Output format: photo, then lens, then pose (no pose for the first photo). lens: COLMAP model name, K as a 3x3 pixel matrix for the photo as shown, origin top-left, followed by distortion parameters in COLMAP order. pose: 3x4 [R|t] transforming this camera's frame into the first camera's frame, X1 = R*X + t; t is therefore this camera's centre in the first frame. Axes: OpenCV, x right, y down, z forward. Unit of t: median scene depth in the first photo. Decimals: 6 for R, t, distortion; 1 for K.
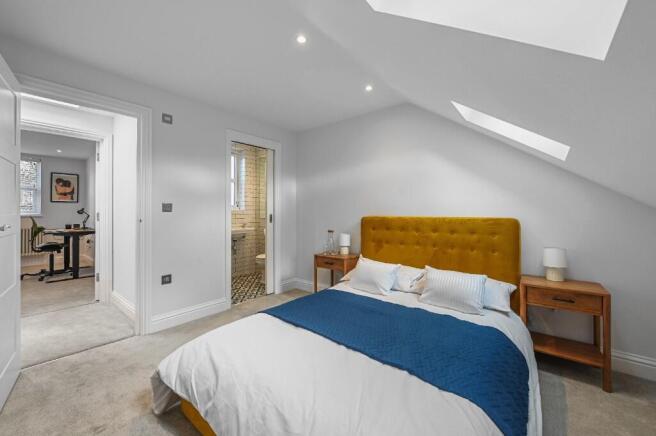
lens RADIAL K [[266.0, 0, 329.6], [0, 266.0, 208.1], [0, 0, 1]] dist [-0.000966, -0.000069]
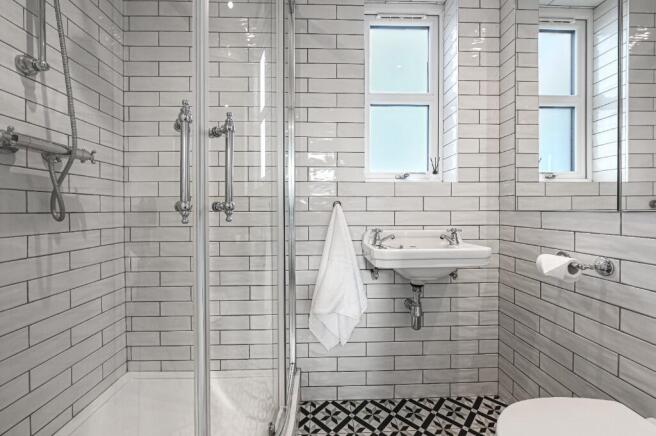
lens RADIAL K [[260.0, 0, 328.9], [0, 260.0, 215.3], [0, 0, 1]] dist [-0.047396, 0.000028]
pose [[0.664238, 0.009724, -0.747458, -0.279031], [0.007568, 0.999777, 0.019732, 0.050469], [0.747483, -0.018764, 0.664016, 0.973600]]
